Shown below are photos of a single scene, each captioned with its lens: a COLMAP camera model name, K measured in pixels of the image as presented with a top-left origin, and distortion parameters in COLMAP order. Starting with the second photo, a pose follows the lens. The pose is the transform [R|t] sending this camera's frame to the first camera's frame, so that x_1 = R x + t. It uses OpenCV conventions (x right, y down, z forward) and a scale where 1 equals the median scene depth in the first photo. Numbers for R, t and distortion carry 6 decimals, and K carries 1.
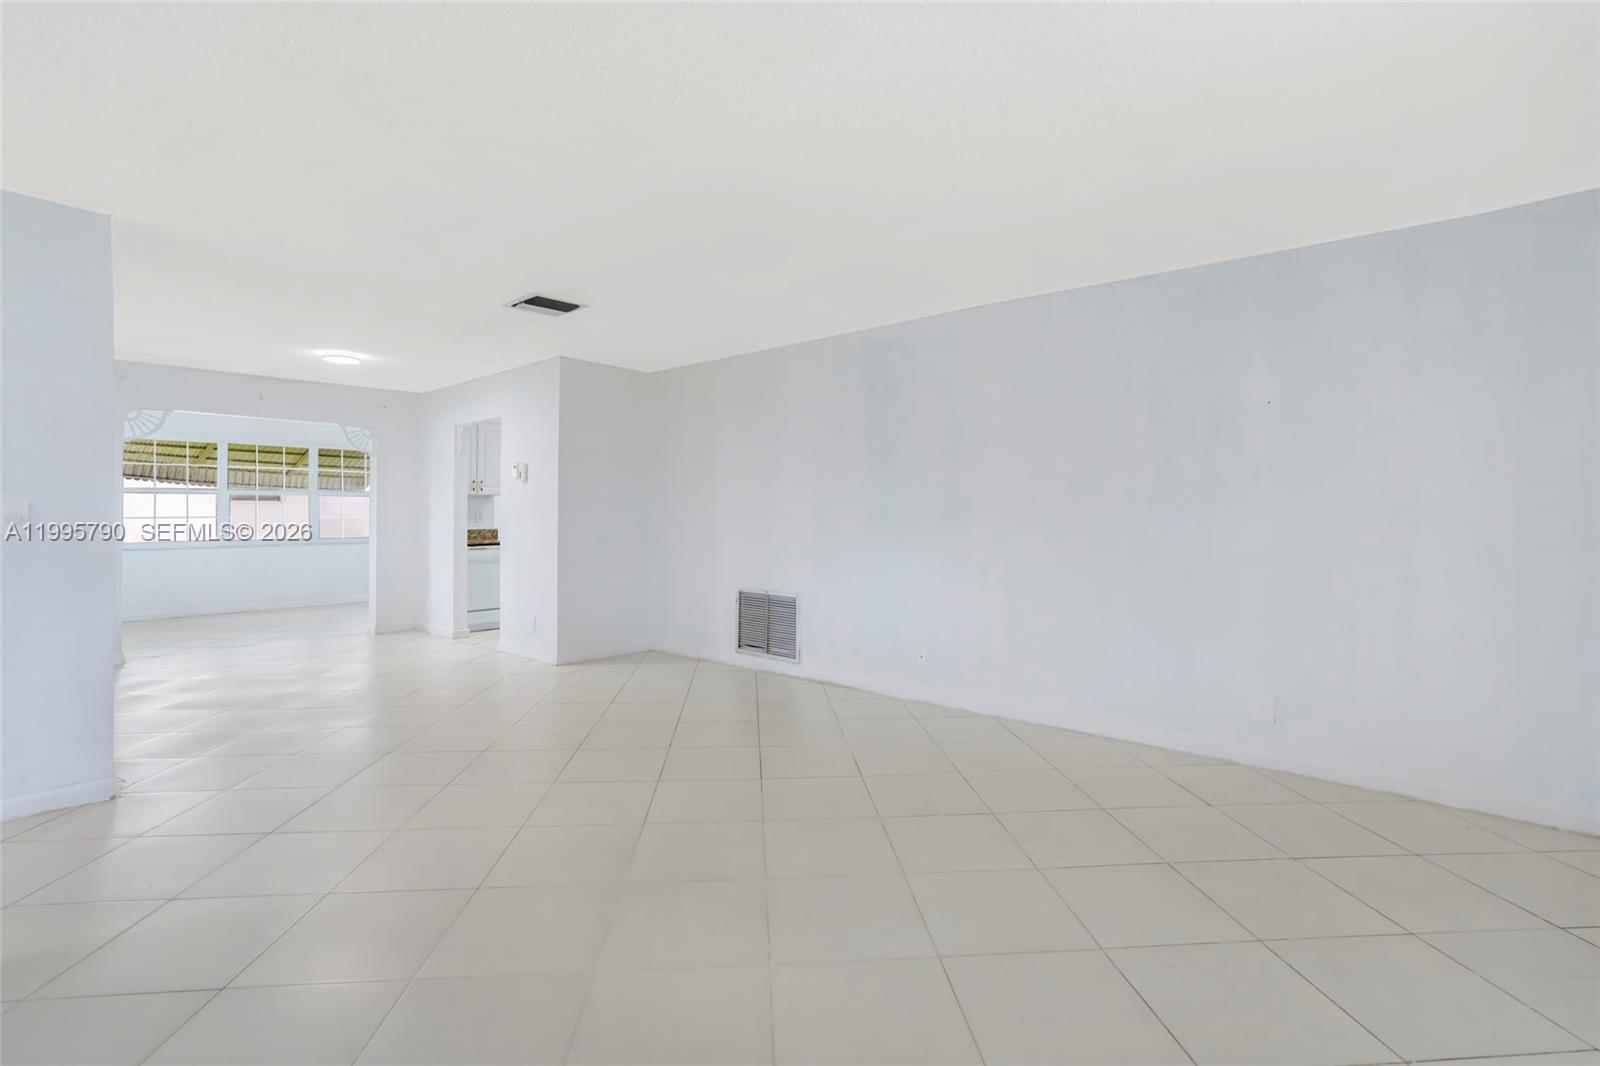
lens RADIAL K [[731.8, 0, 806.3], [0, 731.8, 505.9], [0, 0, 1]] dist [0.000016, 0.001013]
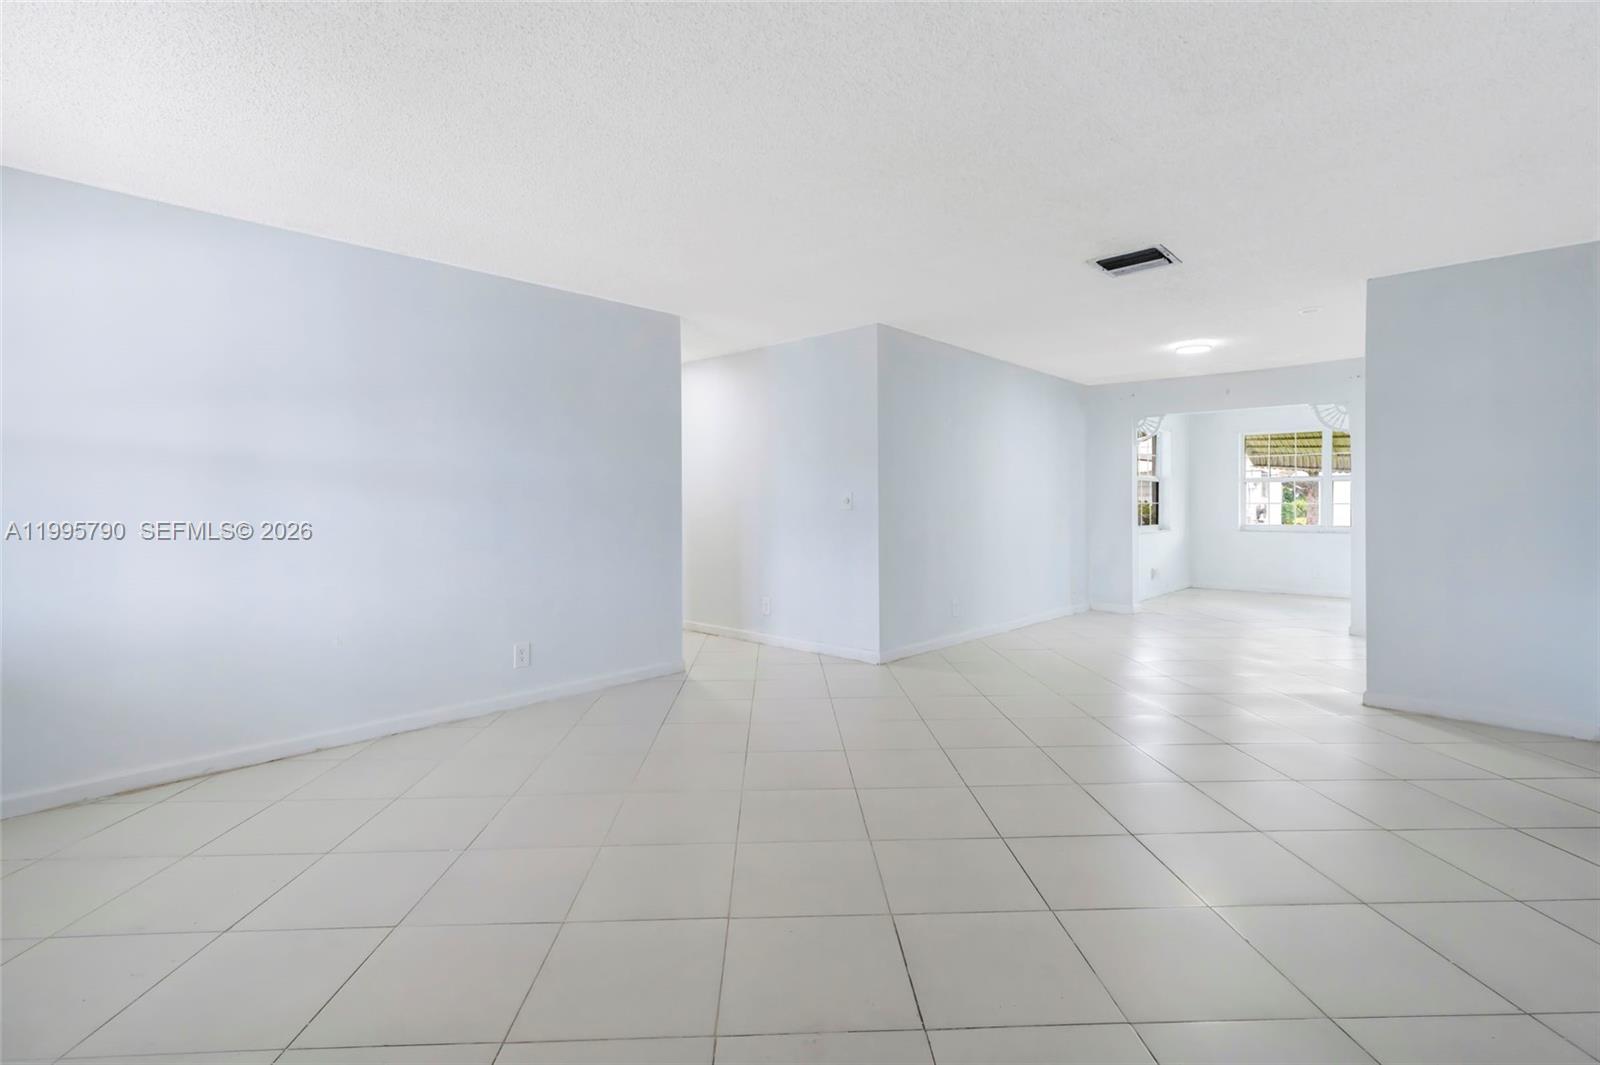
lens RADIAL K [[724.5, 0, 800.7], [0, 724.5, 492.7], [0, 0, 1]] dist [0.000197, 0.000309]
pose [[-0.022318, -0.011784, -0.999681, 0.291773], [0.010554, 0.999872, -0.012022, 0.006488], [0.999695, -0.010819, -0.022190, 0.339895]]
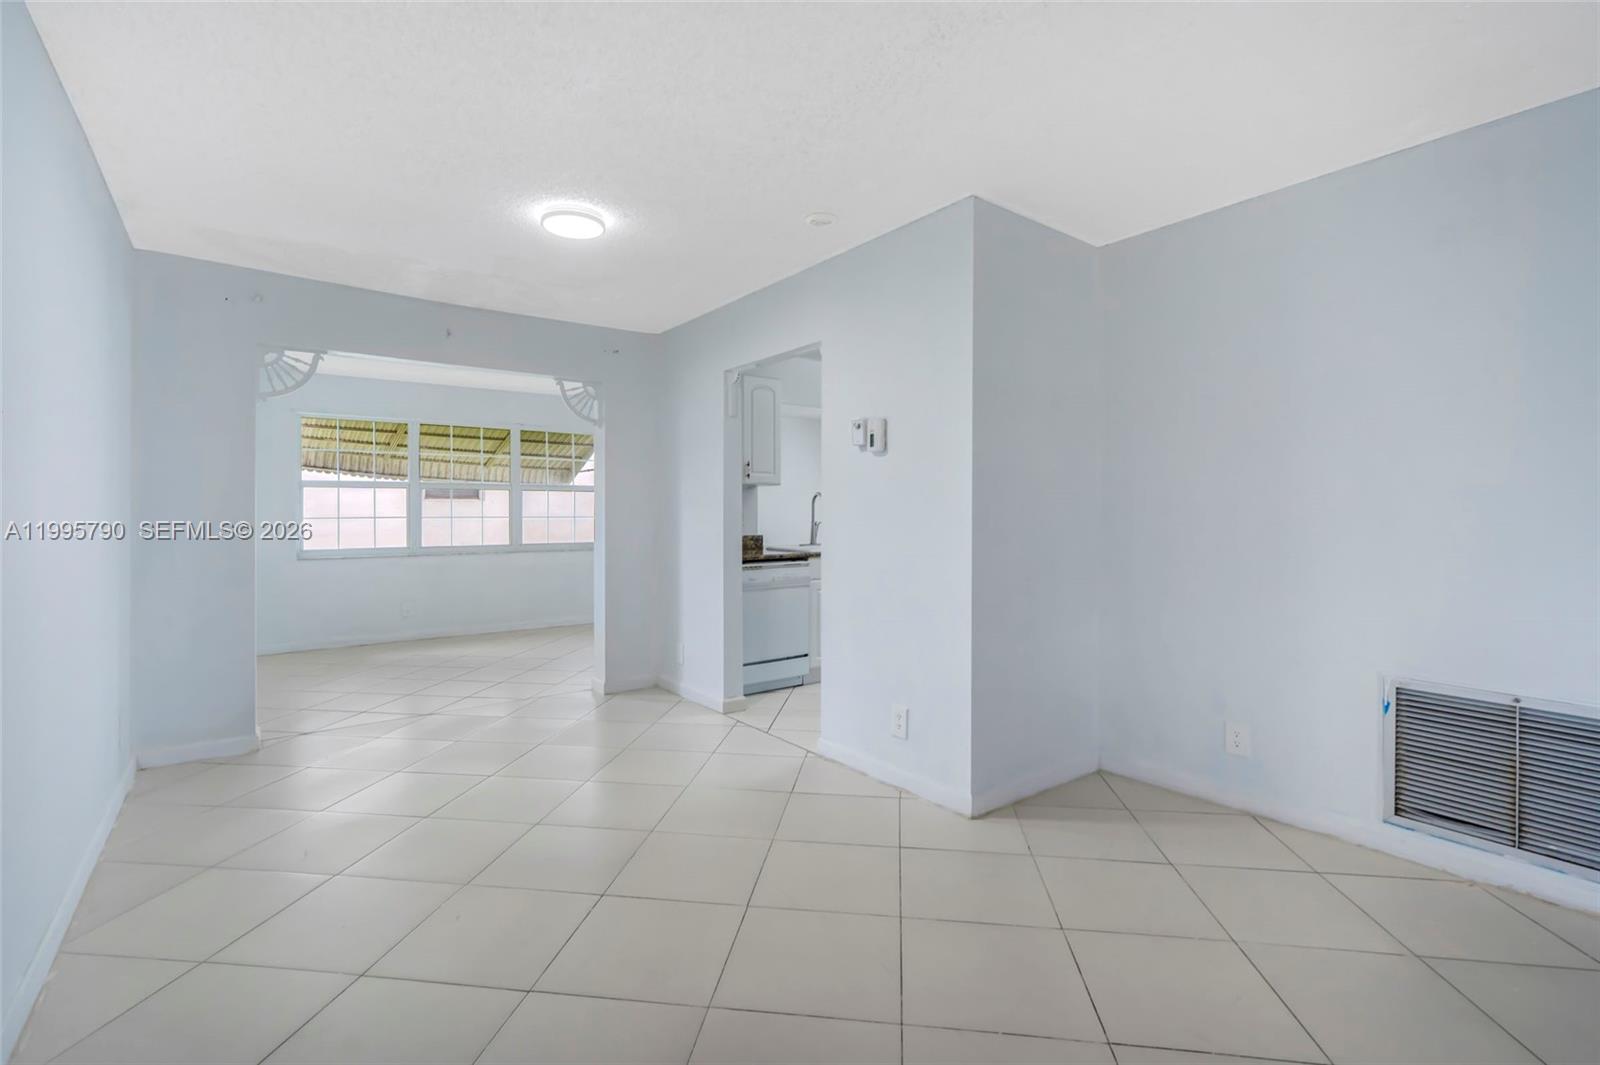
lens RADIAL K [[731.8, 0, 806.3], [0, 731.8, 505.4], [0, 0, 1]] dist [0.000016, 0.001013]
pose [[0.979146, -0.002962, -0.203138, -0.262566], [0.002924, 0.999996, -0.000490, 0.005022], [0.203139, -0.000114, 0.979150, 0.371421]]
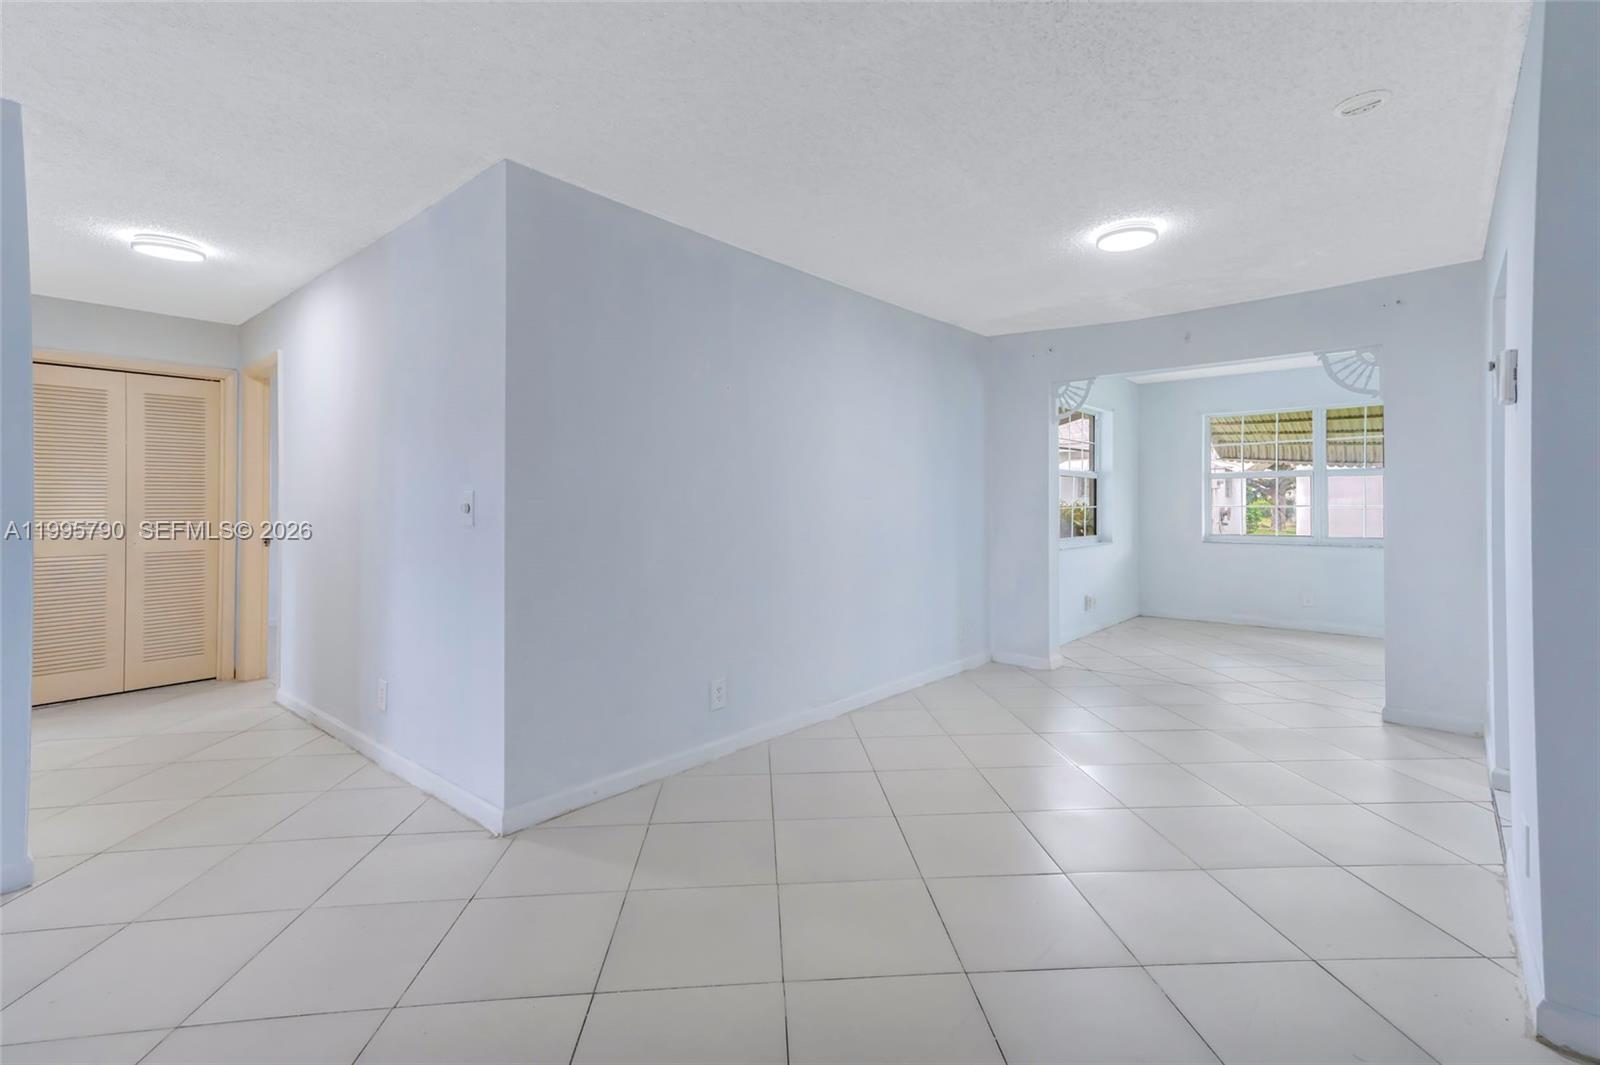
lens RADIAL K [[711.7, 0, 805.3], [0, 711.7, 495.9], [0, 0, 1]] dist [0.024481, 0.000461]
pose [[0.018397, -0.008828, -0.999792, -0.052213], [0.012428, 0.999886, -0.008600, 0.005493], [0.999754, -0.012267, 0.018505, 0.534602]]
